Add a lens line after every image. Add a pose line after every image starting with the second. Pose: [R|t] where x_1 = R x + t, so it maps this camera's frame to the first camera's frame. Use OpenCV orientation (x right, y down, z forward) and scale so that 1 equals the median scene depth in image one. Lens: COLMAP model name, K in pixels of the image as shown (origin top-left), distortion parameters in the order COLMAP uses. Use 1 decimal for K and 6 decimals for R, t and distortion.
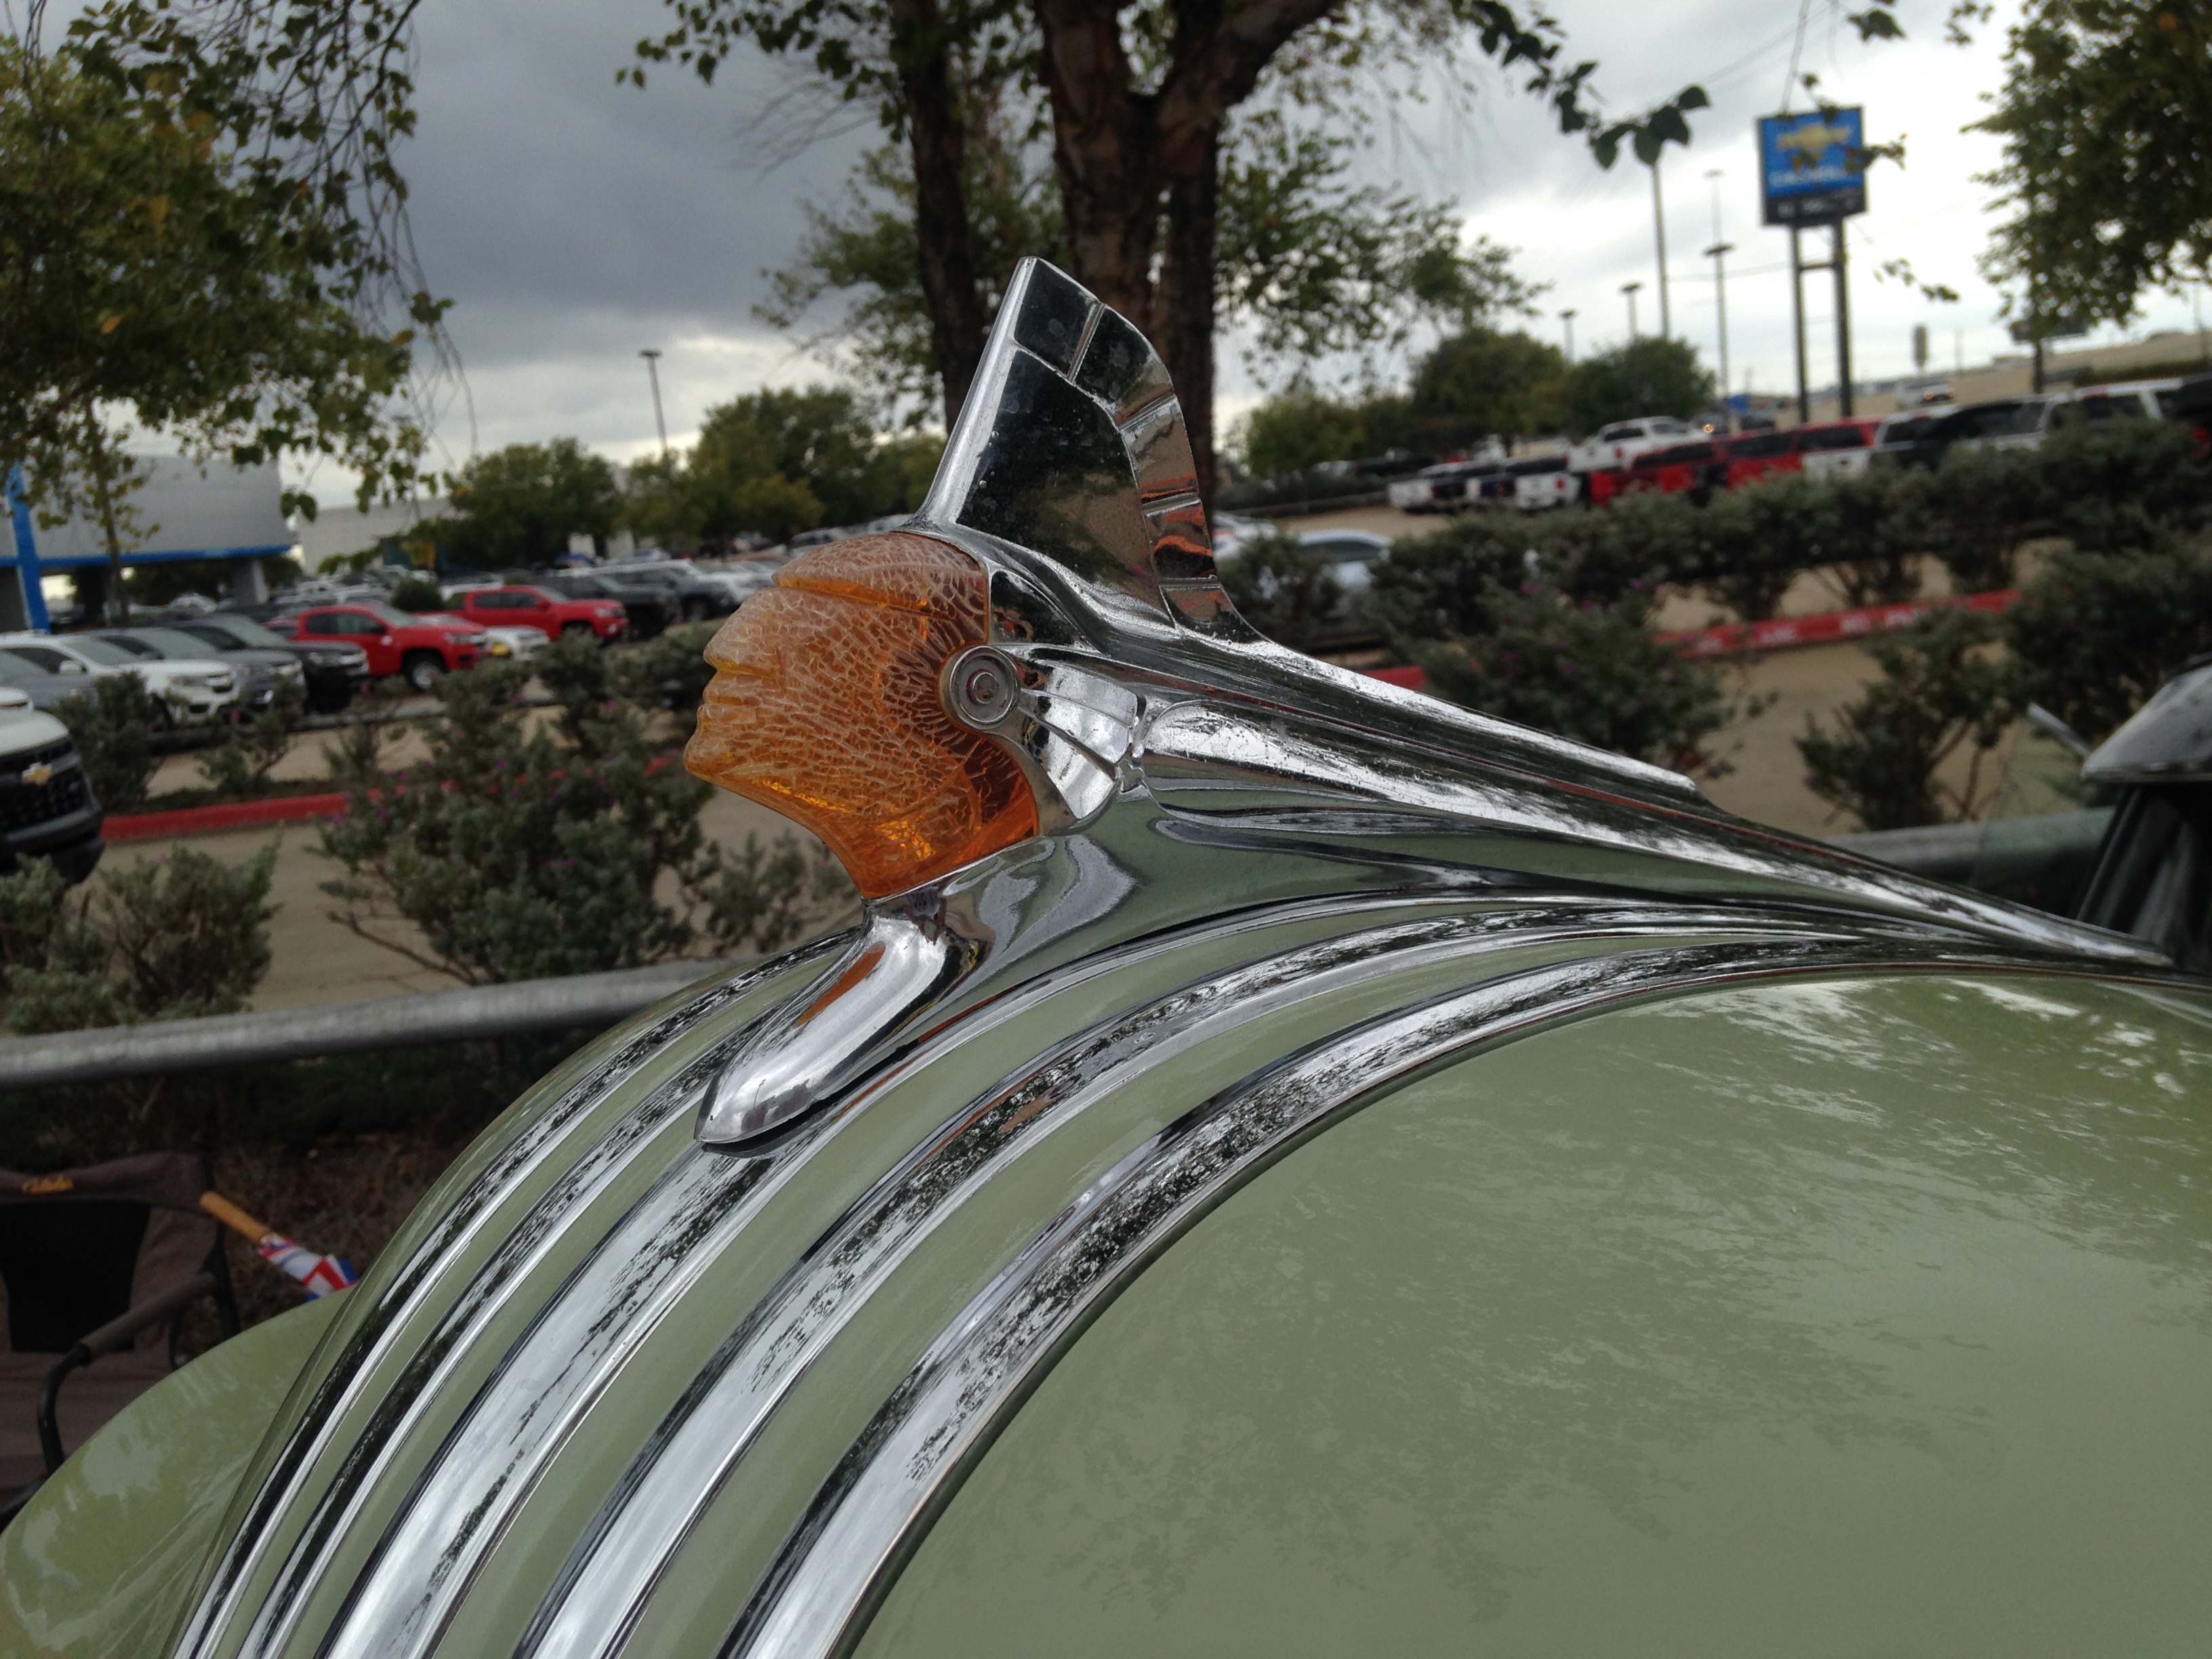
lens RADIAL K [[2155.3, 0, 1100.5], [0, 2155.3, 907.4], [0, 0, 1]] dist [0.213058, -0.396794]
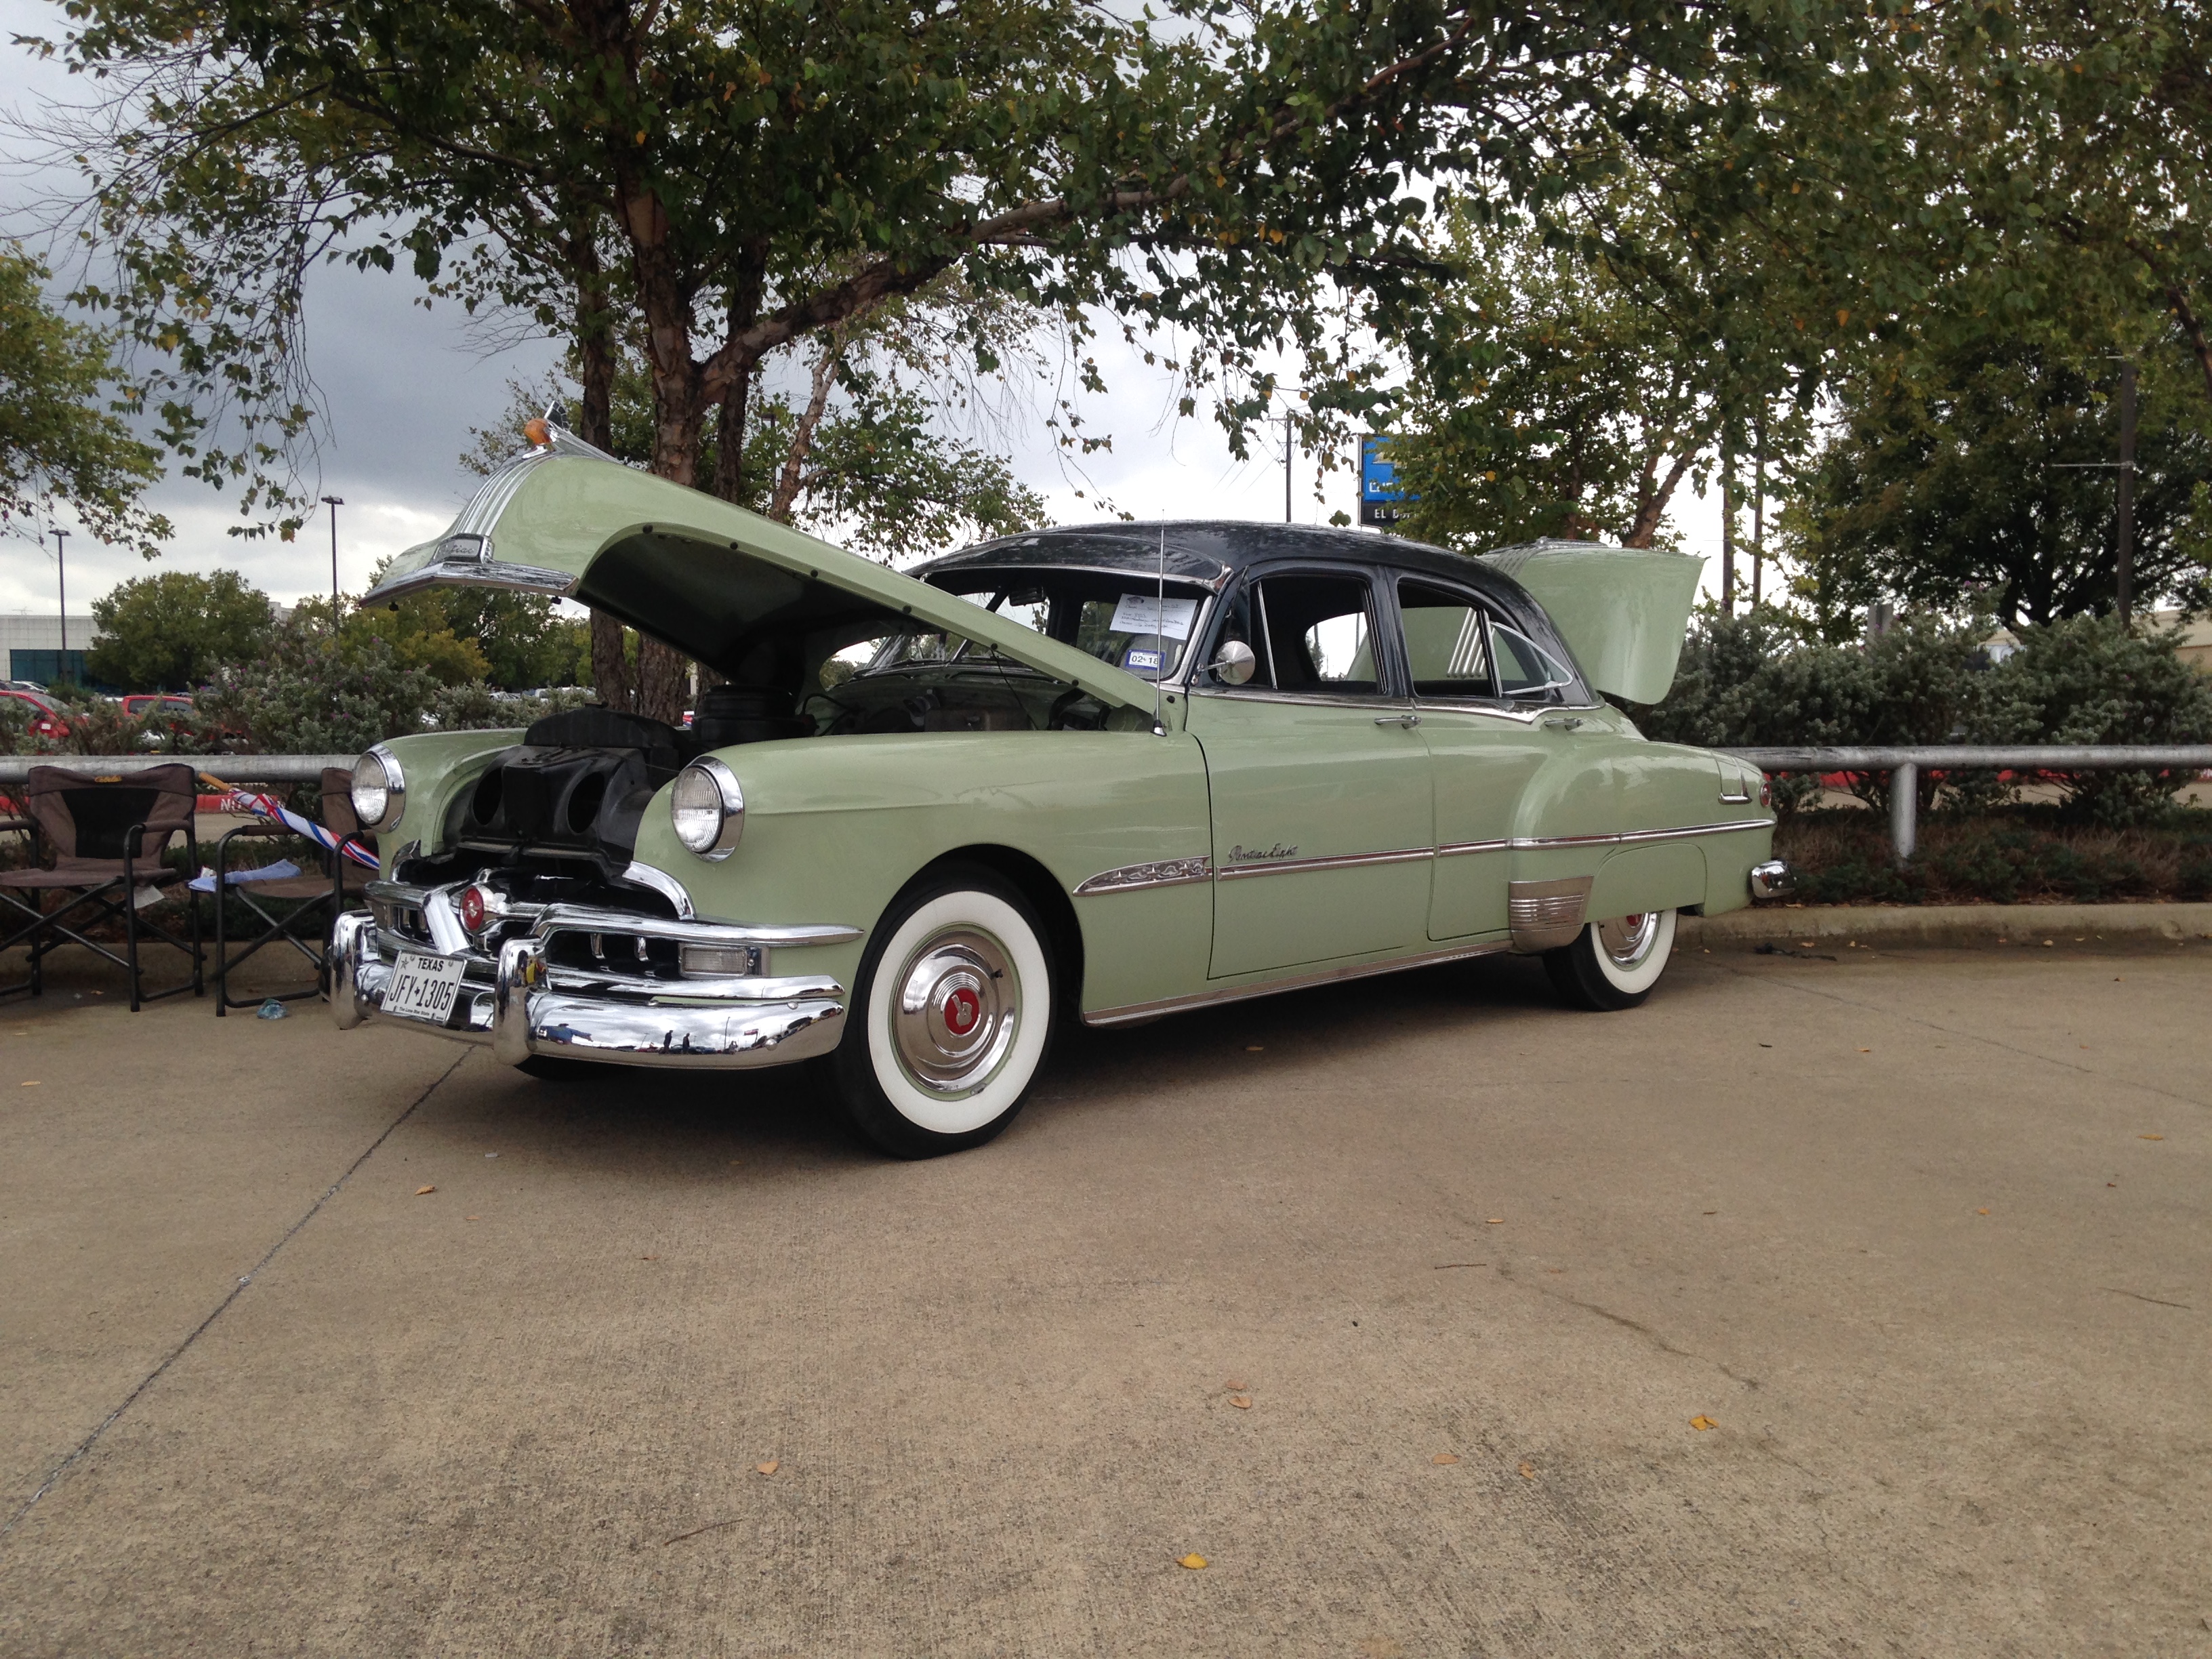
lens RADIAL K [[2155.3, 0, 1100.5], [0, 2155.3, 907.4], [0, 0, 1]] dist [0.213058, -0.396794]
pose [[0.982348, 0.103831, 0.155602, 0.036393], [-0.087487, 0.990245, -0.108451, 0.096189], [-0.165345, 0.092924, 0.981848, -0.303982]]
